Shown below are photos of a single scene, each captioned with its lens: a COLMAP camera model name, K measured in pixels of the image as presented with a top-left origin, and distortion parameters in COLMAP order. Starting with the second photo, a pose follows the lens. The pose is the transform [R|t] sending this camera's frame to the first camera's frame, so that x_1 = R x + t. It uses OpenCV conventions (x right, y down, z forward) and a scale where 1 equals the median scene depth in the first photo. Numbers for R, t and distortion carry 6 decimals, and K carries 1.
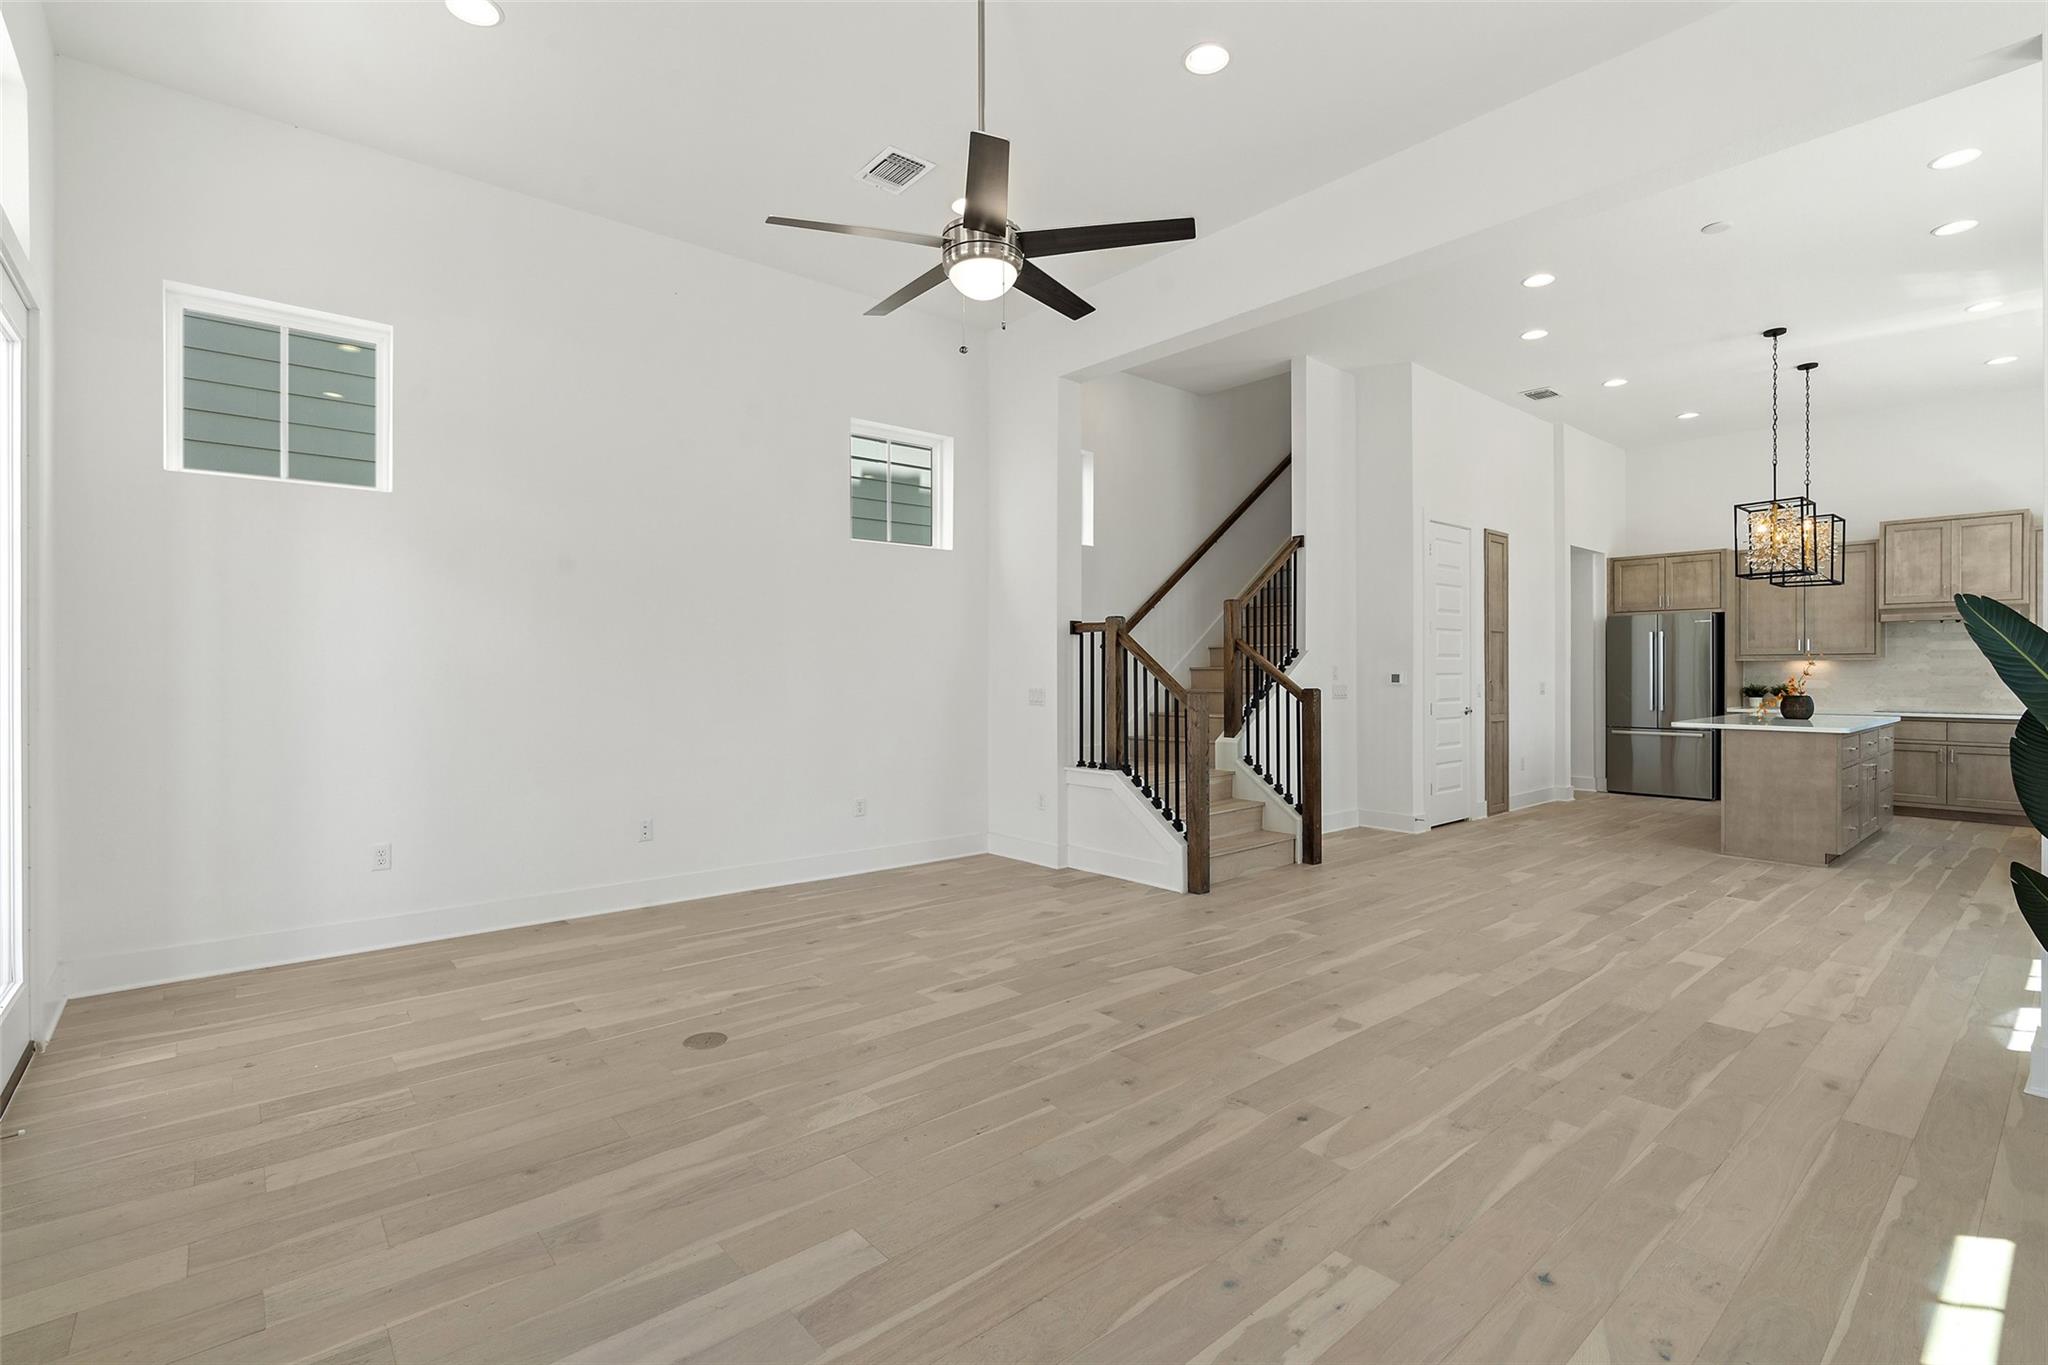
lens RADIAL K [[935.3, 0, 1028.8], [0, 935.3, 673.0], [0, 0, 1]] dist [-0.005056, 0.001074]
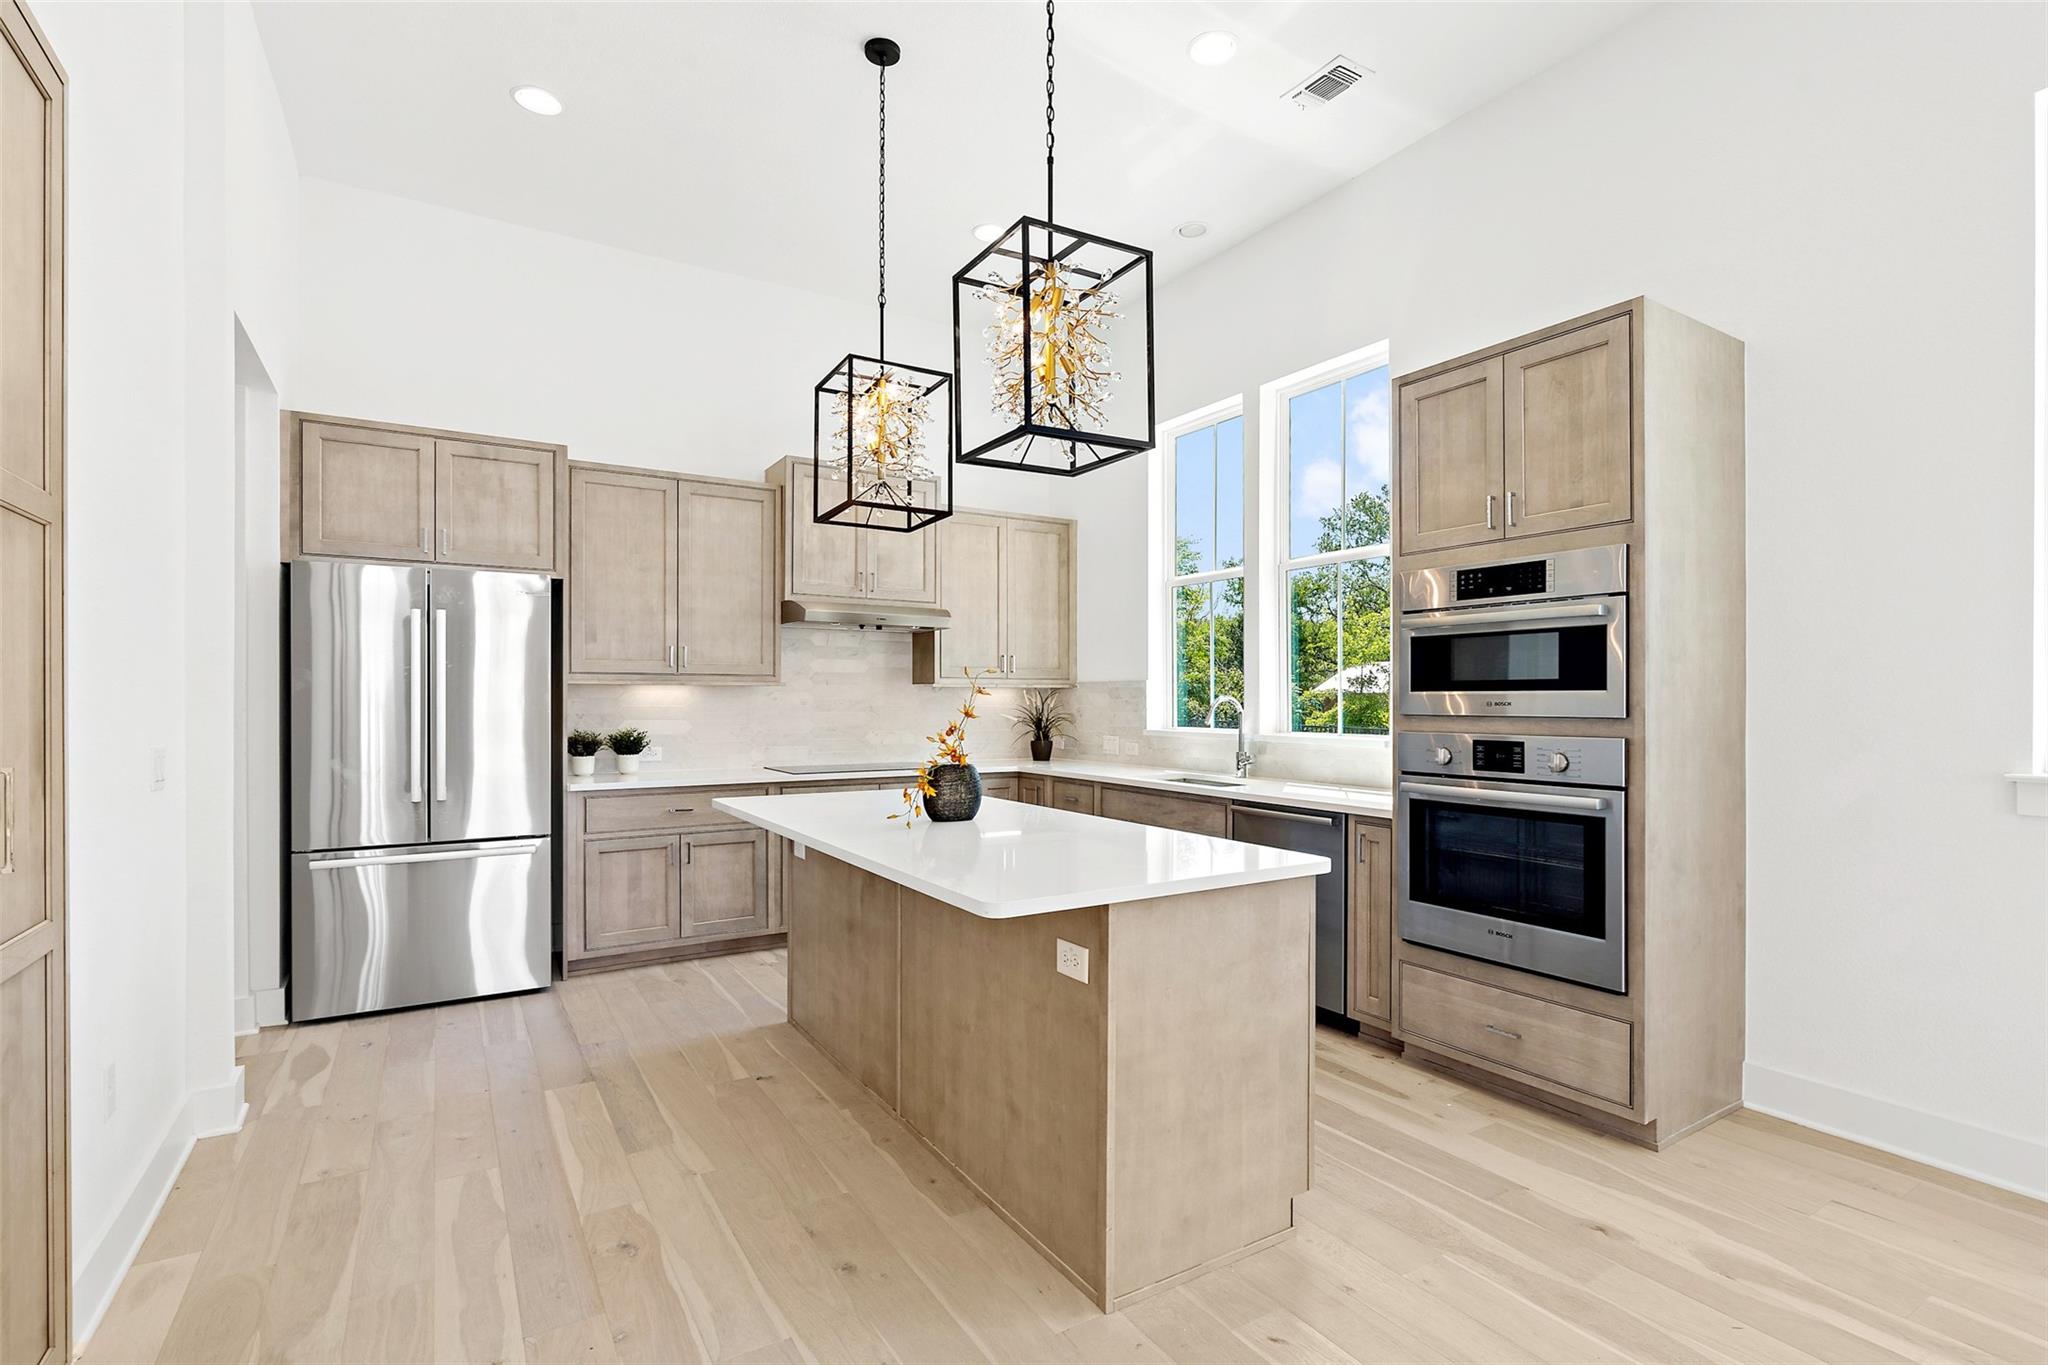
lens RADIAL K [[953.5, 0, 1035.5], [0, 953.5, 694.8], [0, 0, 1]] dist [-0.004023, 0.001016]
pose [[0.147636, 0.006067, 0.989023, 0.450941], [0.001147, 0.999979, -0.006305, -0.005845], [-0.989041, 0.002065, 0.147626, 1.022037]]
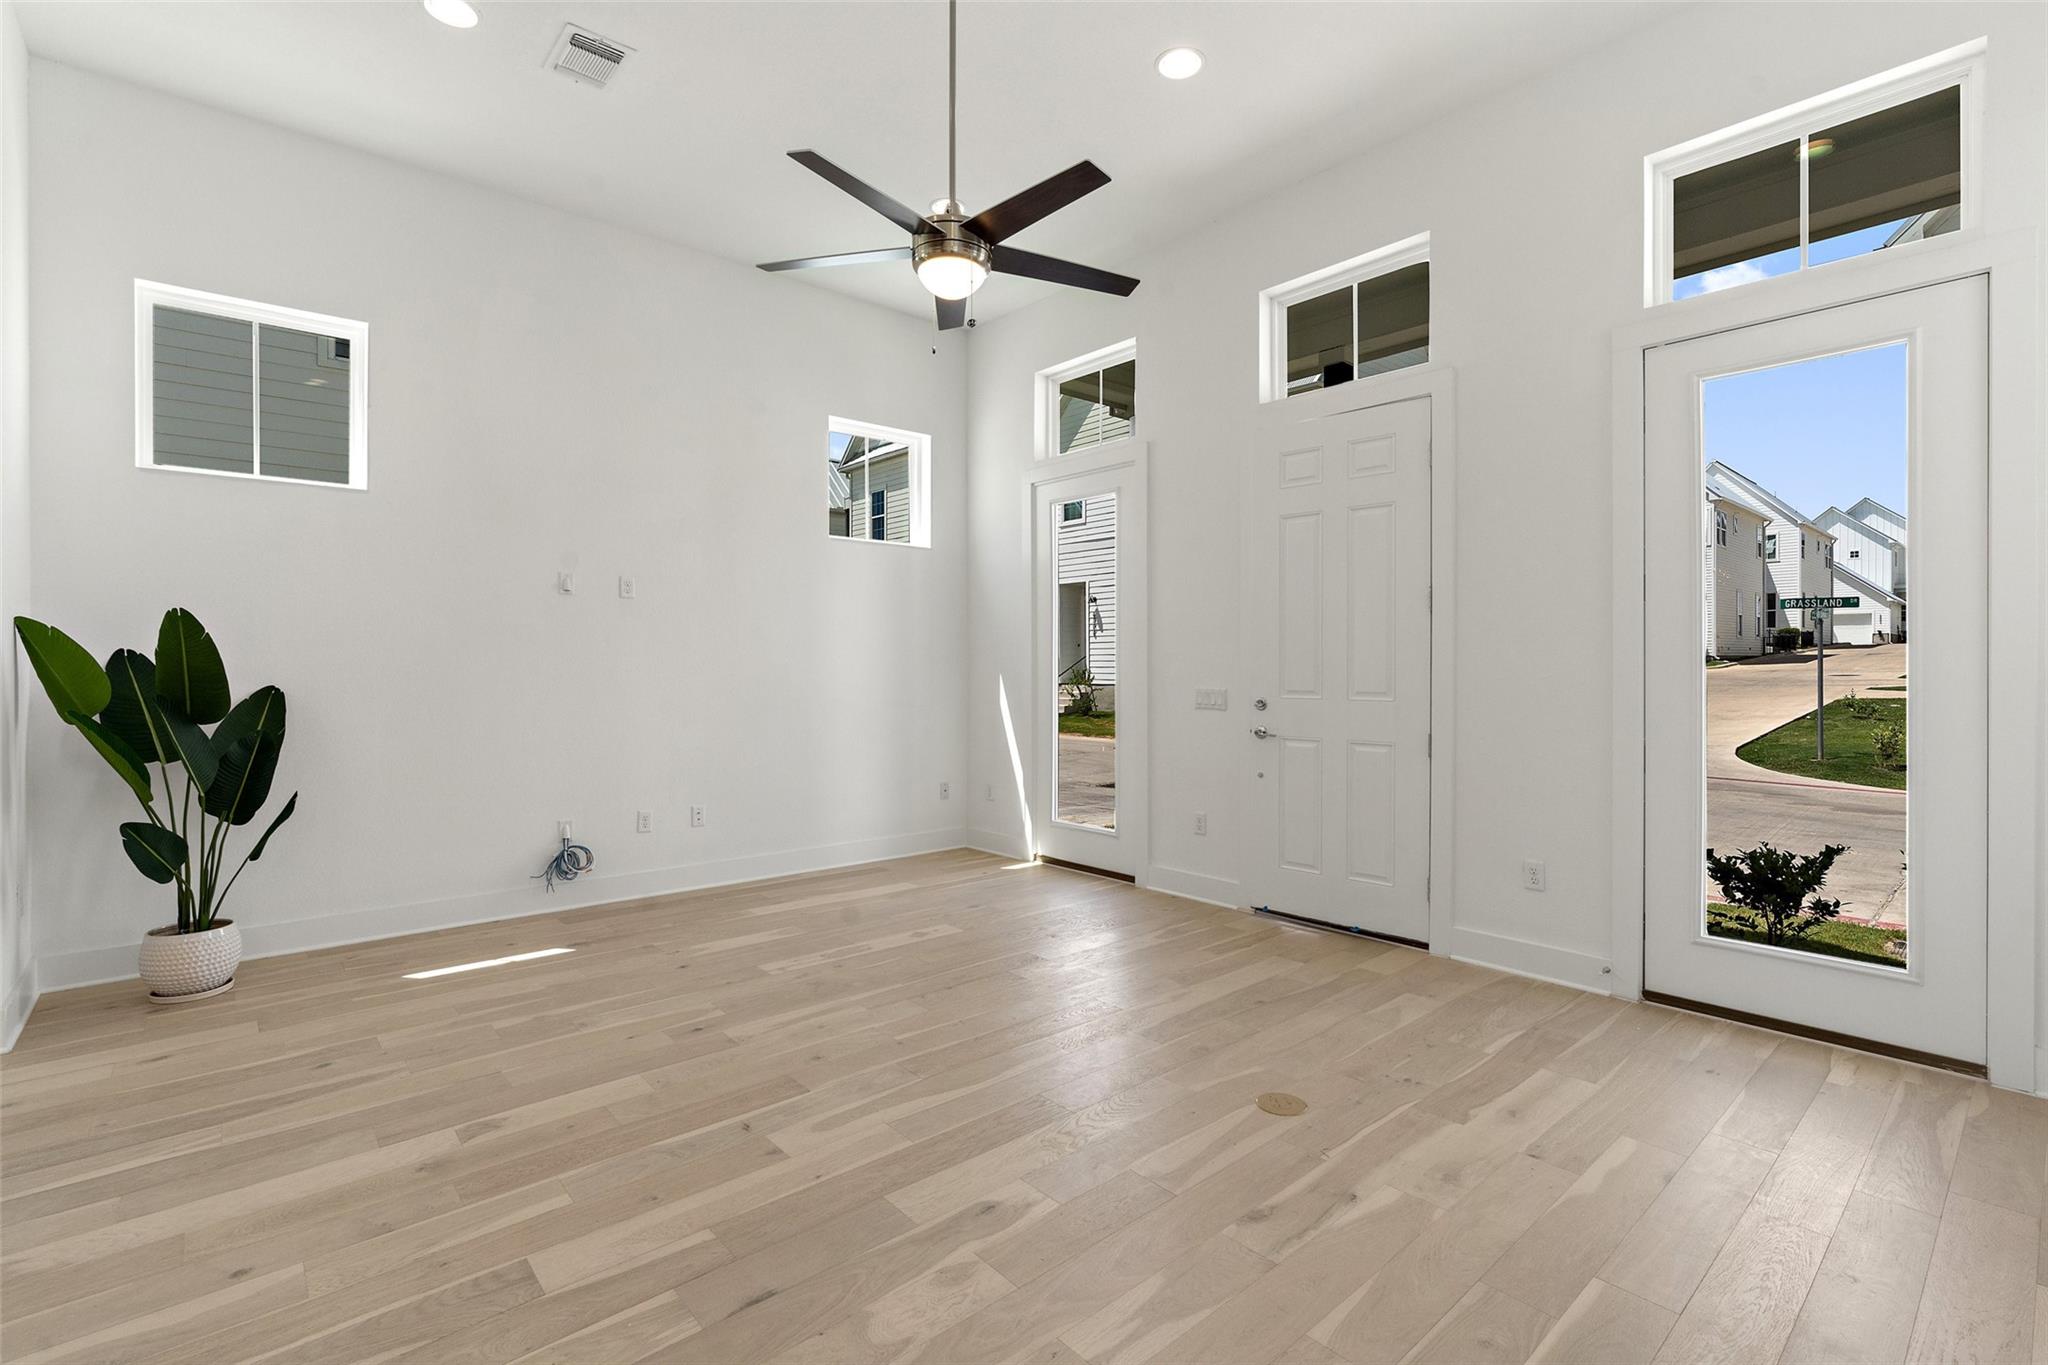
lens RADIAL K [[935.3, 0, 1028.8], [0, 935.3, 673.0], [0, 0, 1]] dist [-0.005056, 0.001074]
pose [[-0.999953, 0.002078, -0.009444, -0.057932], [0.001991, 0.999956, 0.009188, -0.002352], [0.009463, 0.009169, -0.999913, 0.961314]]
